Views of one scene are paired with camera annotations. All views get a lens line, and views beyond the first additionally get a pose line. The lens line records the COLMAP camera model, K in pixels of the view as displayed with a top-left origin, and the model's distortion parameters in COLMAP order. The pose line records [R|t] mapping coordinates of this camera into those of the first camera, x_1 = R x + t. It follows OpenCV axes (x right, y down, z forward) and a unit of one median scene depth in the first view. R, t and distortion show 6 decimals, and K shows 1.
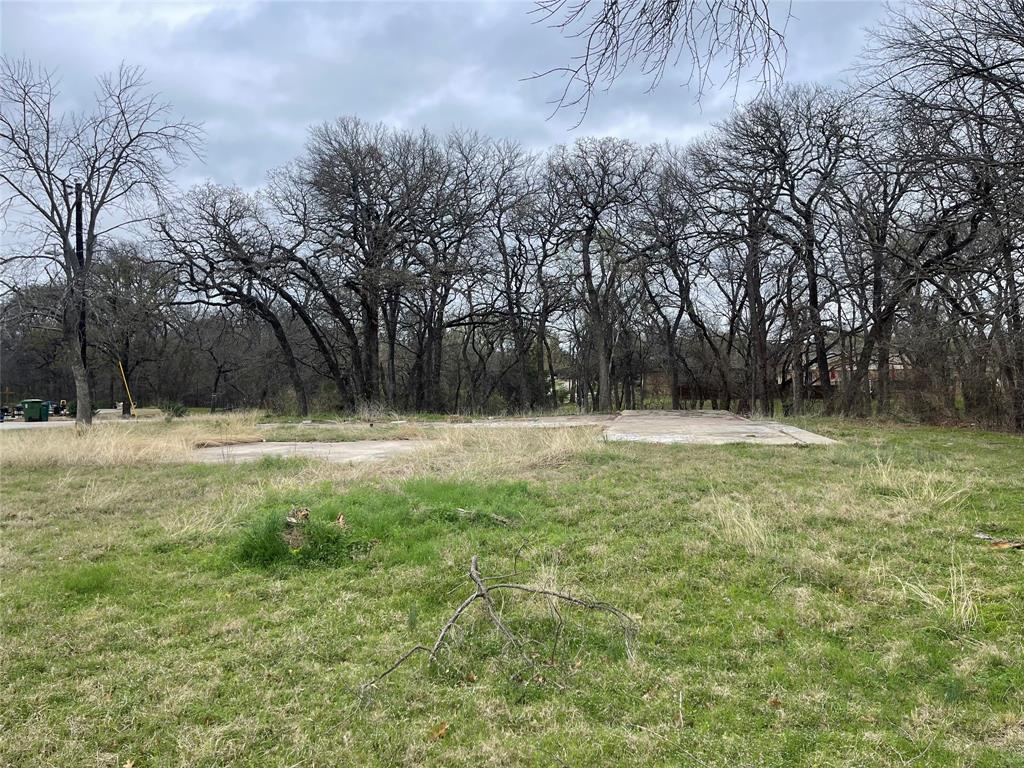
lens RADIAL K [[764.6, 0, 523.1], [0, 764.6, 385.3], [0, 0, 1]] dist [0.081913, -0.119125]
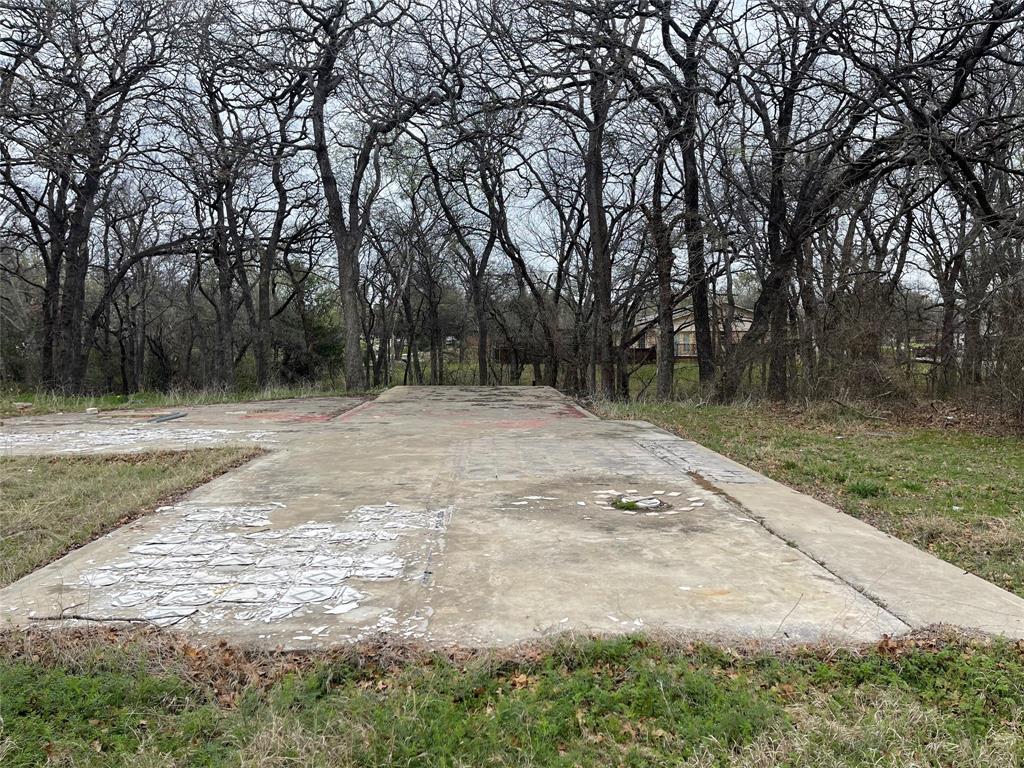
lens RADIAL K [[764.6, 0, 523.1], [0, 764.6, 385.3], [0, 0, 1]] dist [0.081913, -0.119125]
pose [[0.975486, 0.001264, 0.220056, 0.094070], [-0.012367, 0.998718, 0.049085, -0.000314], [-0.219712, -0.050603, 0.974251, 0.359650]]
